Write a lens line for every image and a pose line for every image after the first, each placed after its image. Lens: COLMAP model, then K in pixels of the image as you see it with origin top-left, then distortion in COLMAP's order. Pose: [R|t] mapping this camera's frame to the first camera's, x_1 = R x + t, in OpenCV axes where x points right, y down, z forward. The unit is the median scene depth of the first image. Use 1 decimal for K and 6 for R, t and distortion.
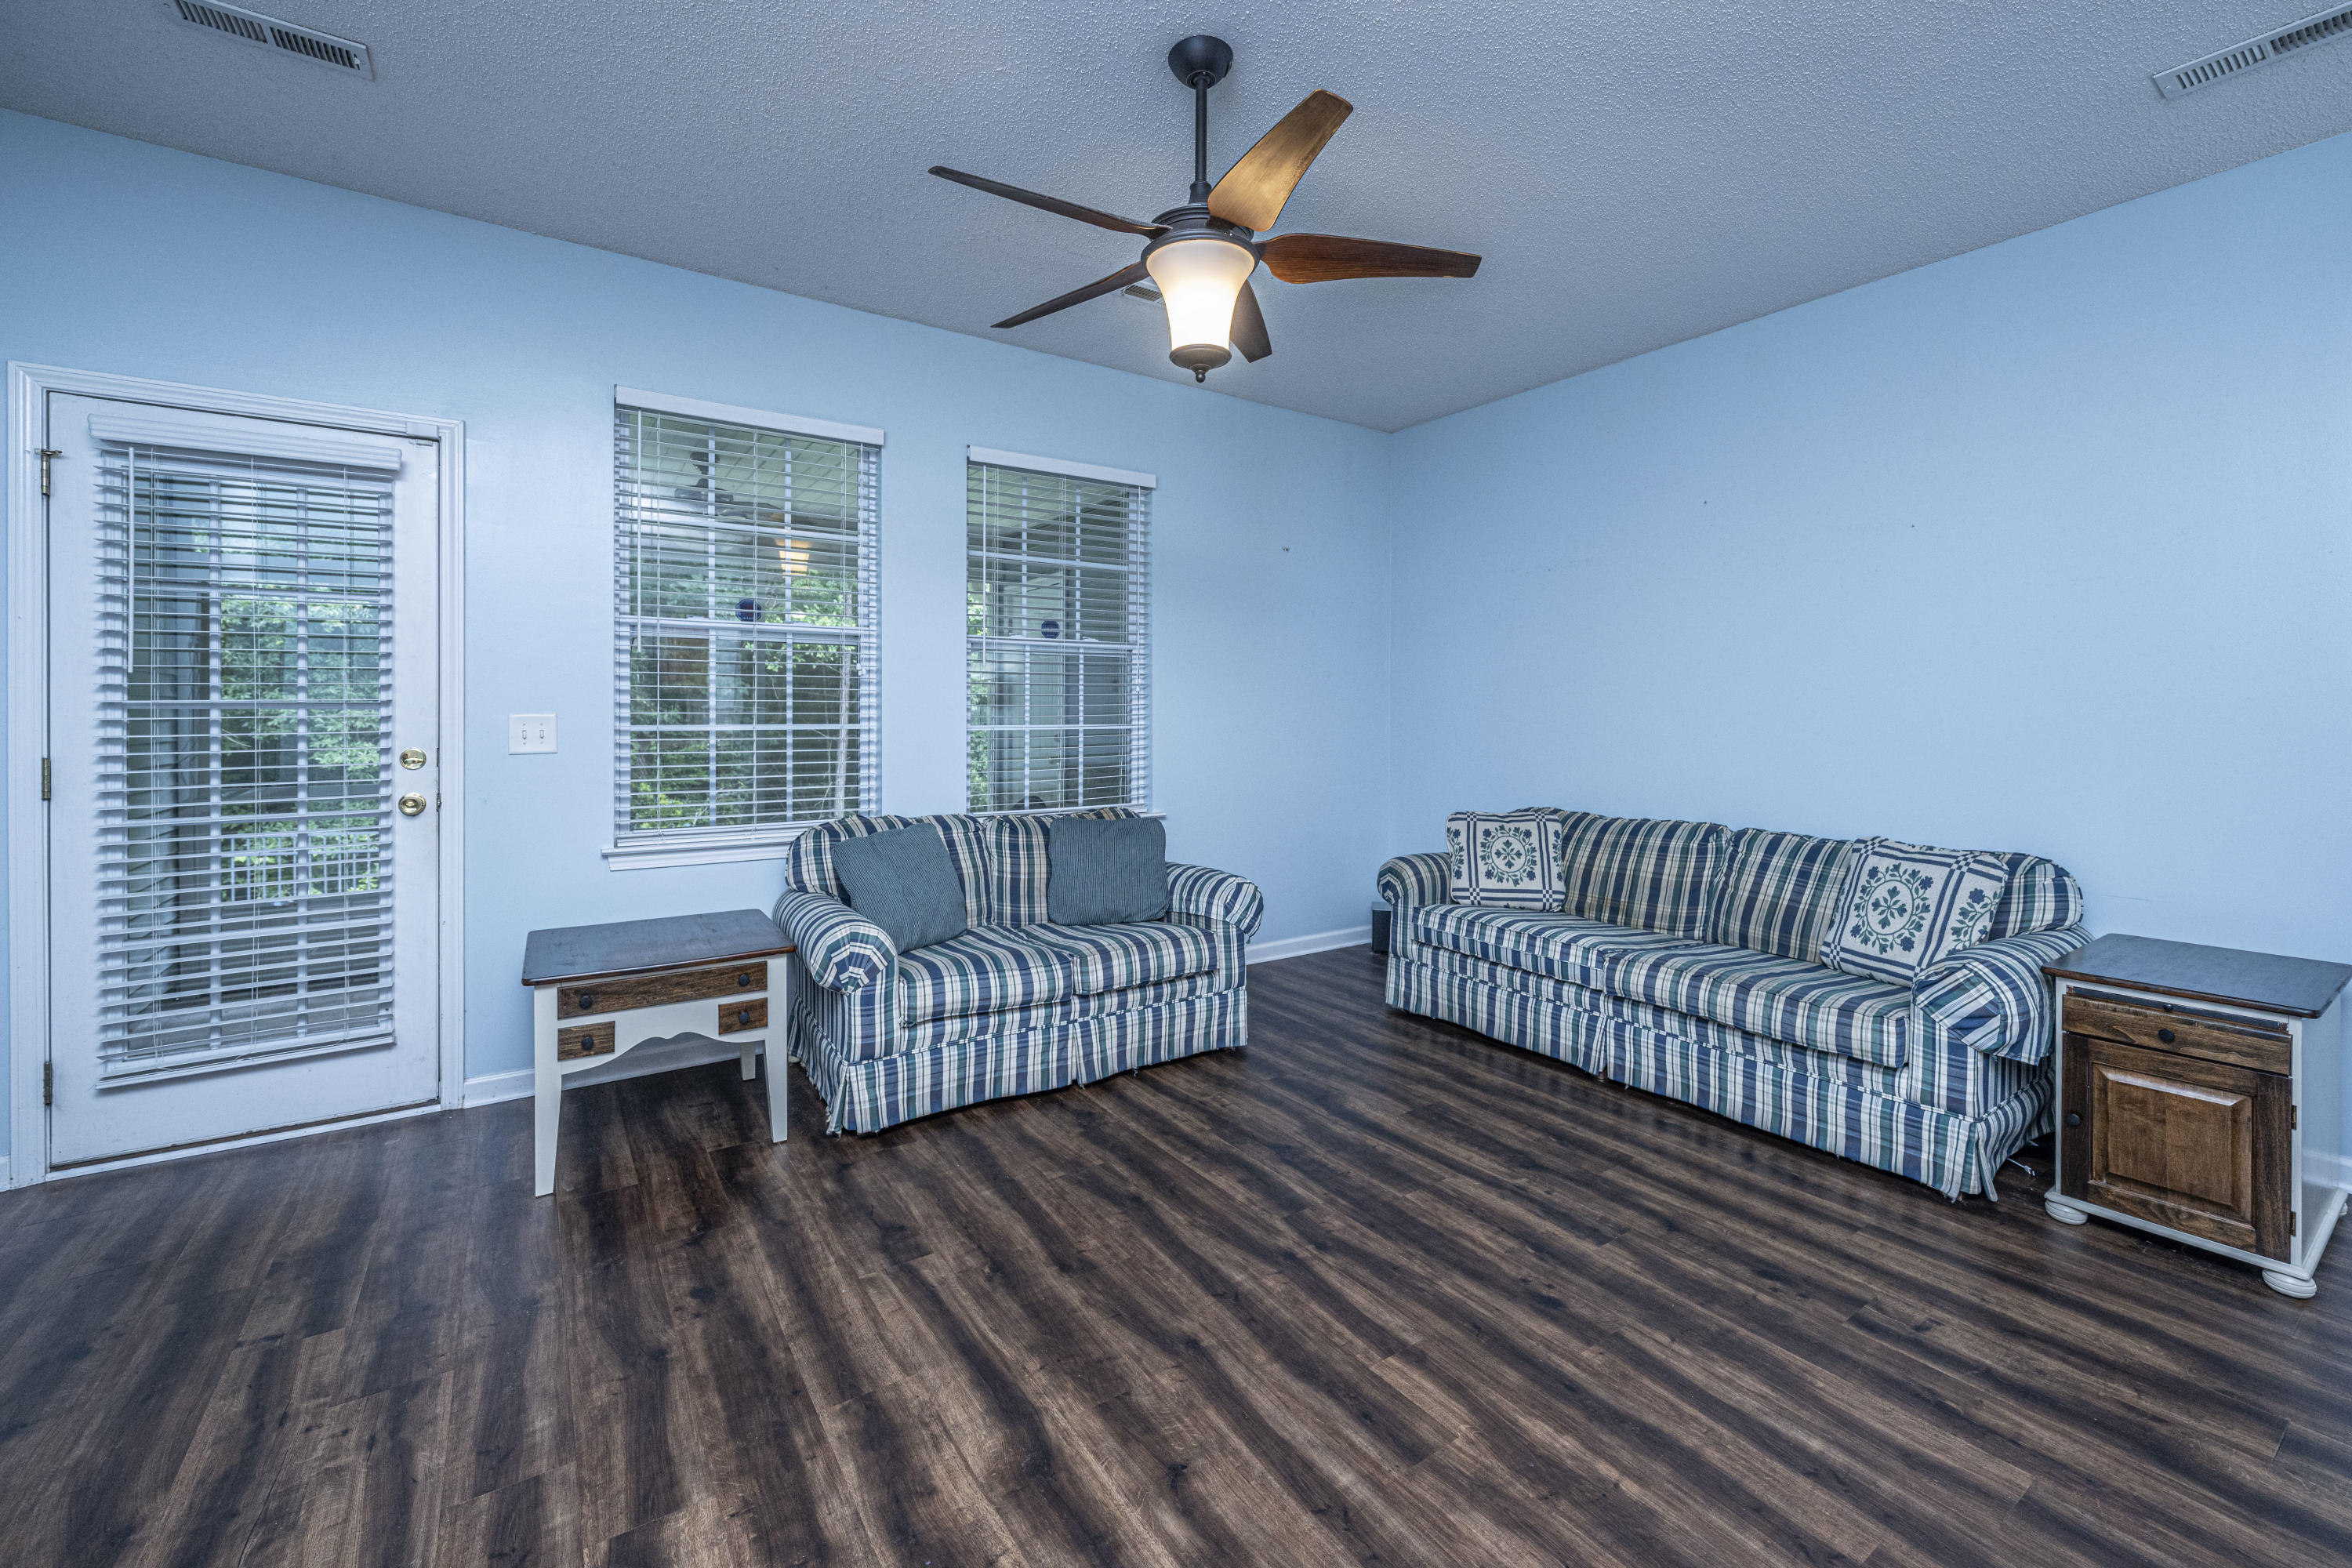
lens RADIAL K [[963.3, 0, 1181.4], [0, 963.3, 718.5], [0, 0, 1]] dist [-0.001181, 0.000082]
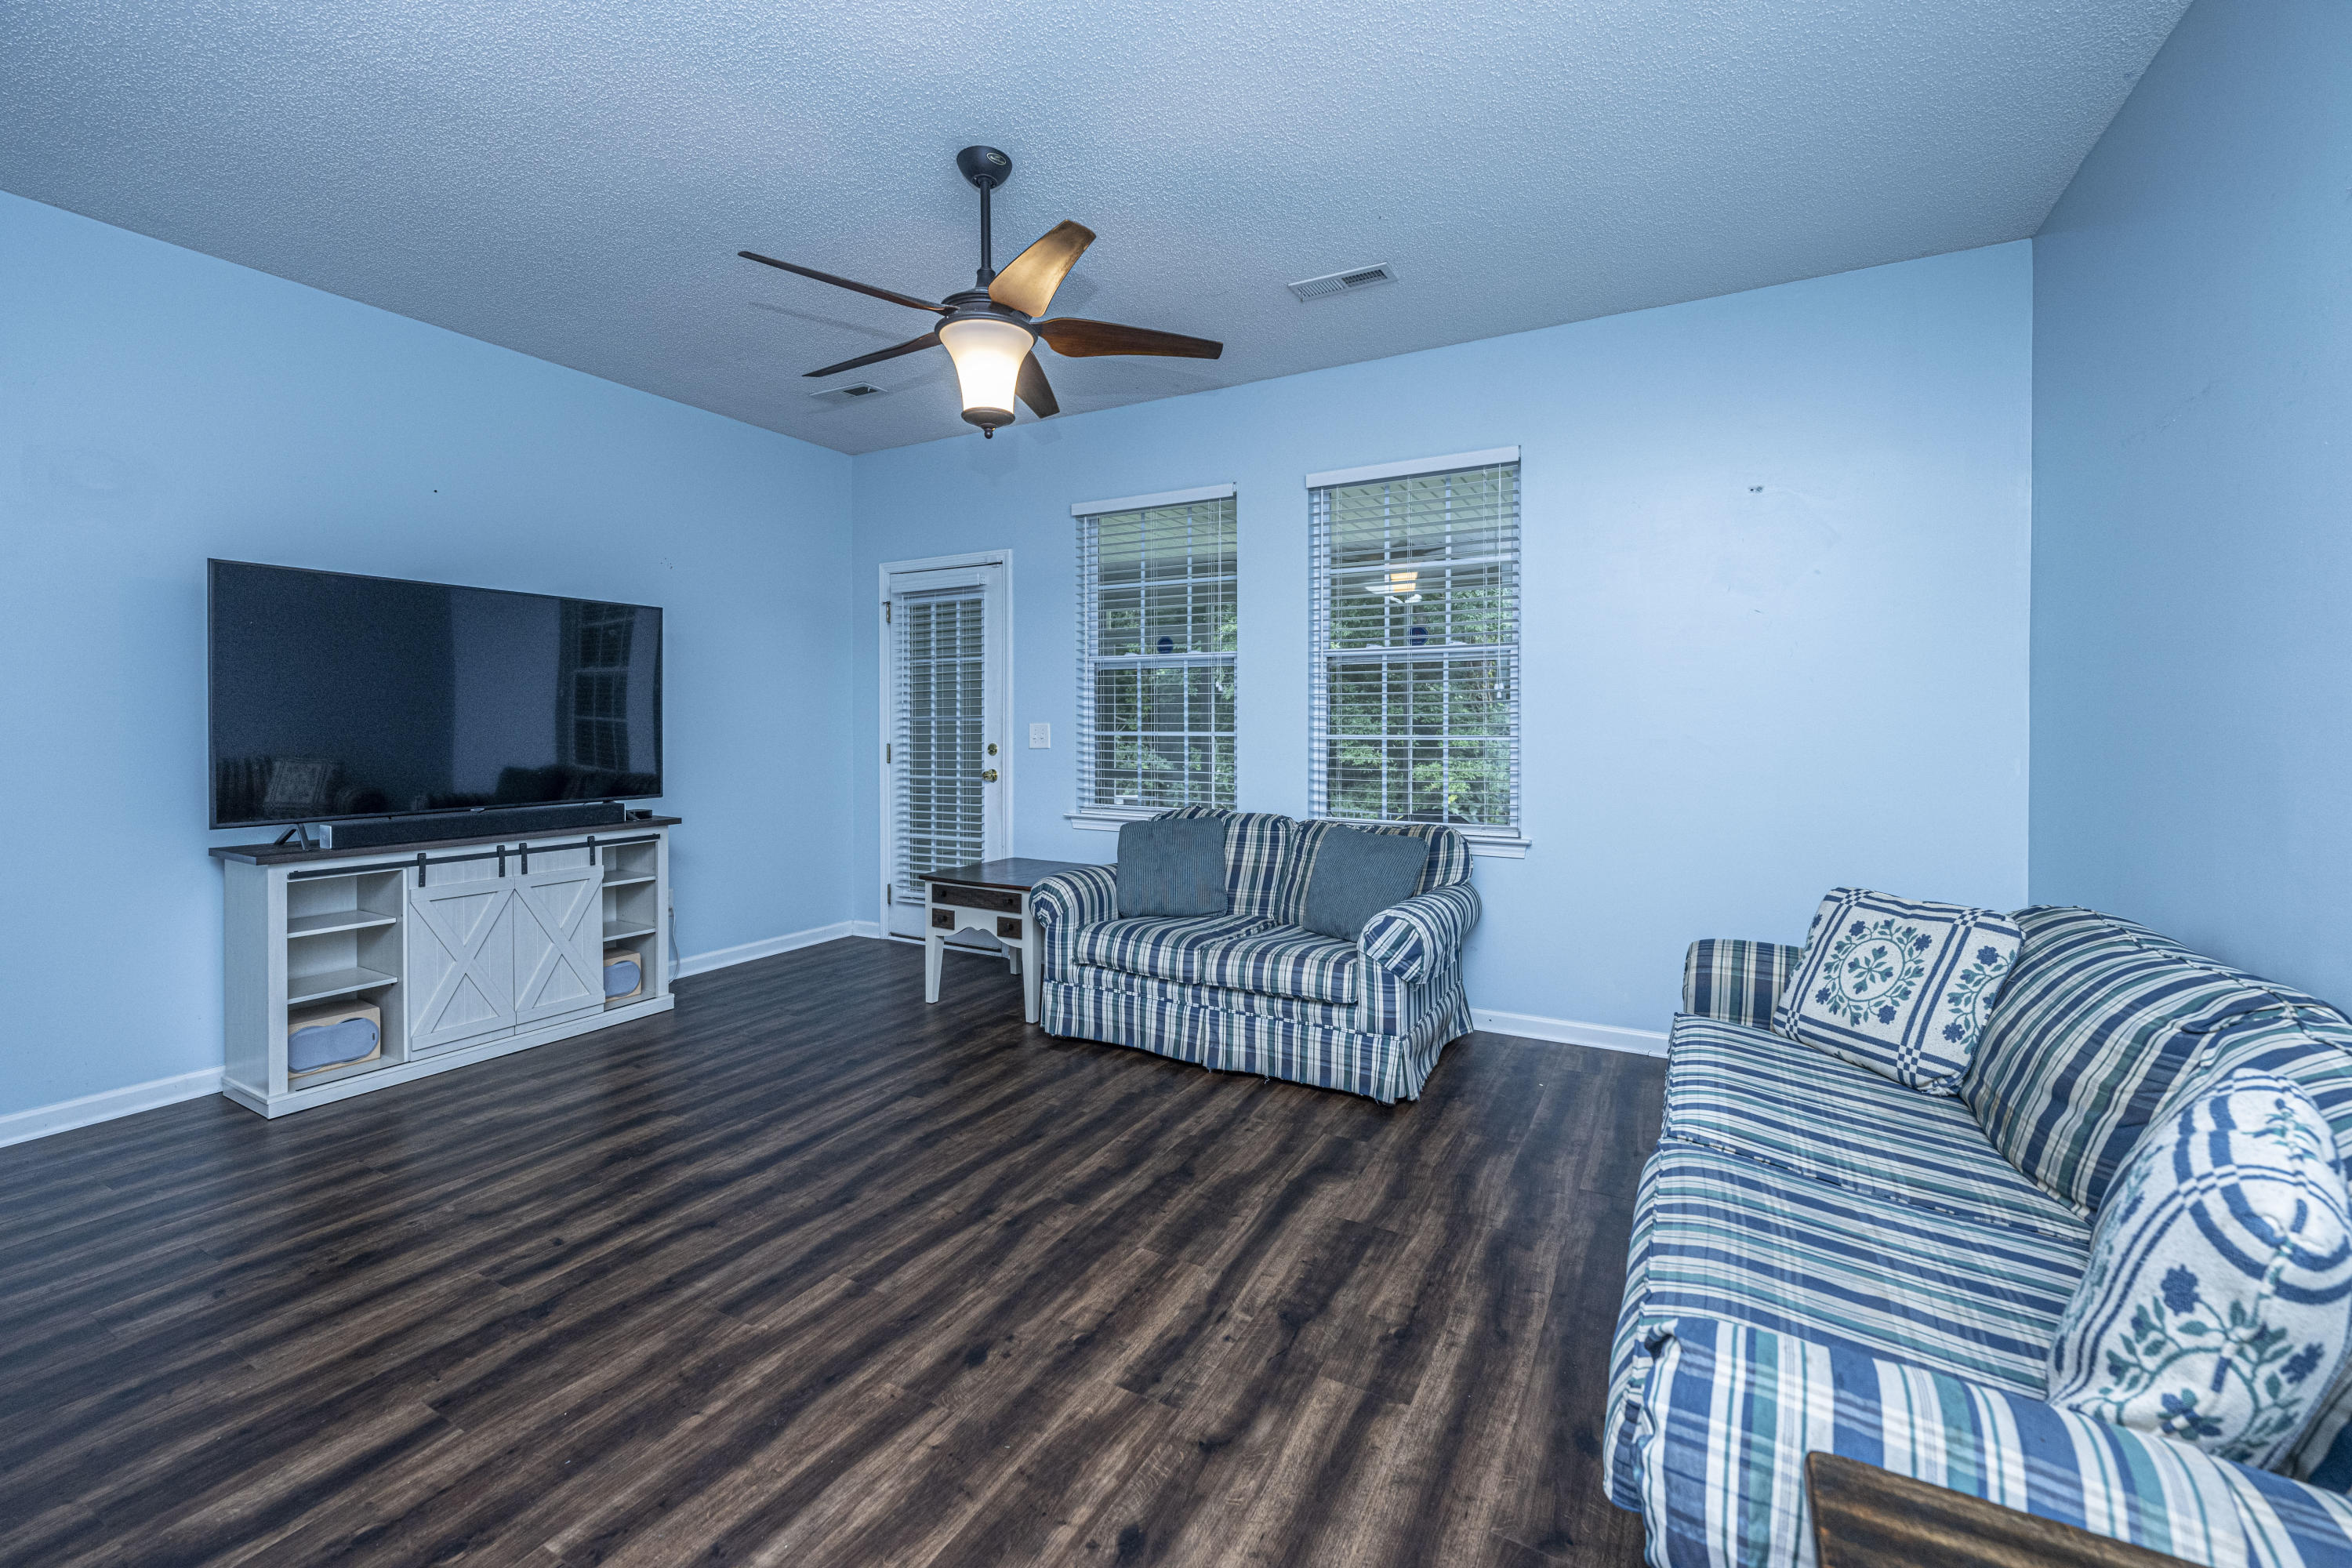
lens RADIAL K [[954.7, 0, 1186.8], [0, 954.7, 727.6], [0, 0, 1]] dist [0.000304, -0.000049]
pose [[0.457810, 0.003122, -0.889045, 0.913794], [-0.004554, 0.999989, 0.001166, -0.000869], [0.889038, 0.003515, 0.457819, 0.537248]]
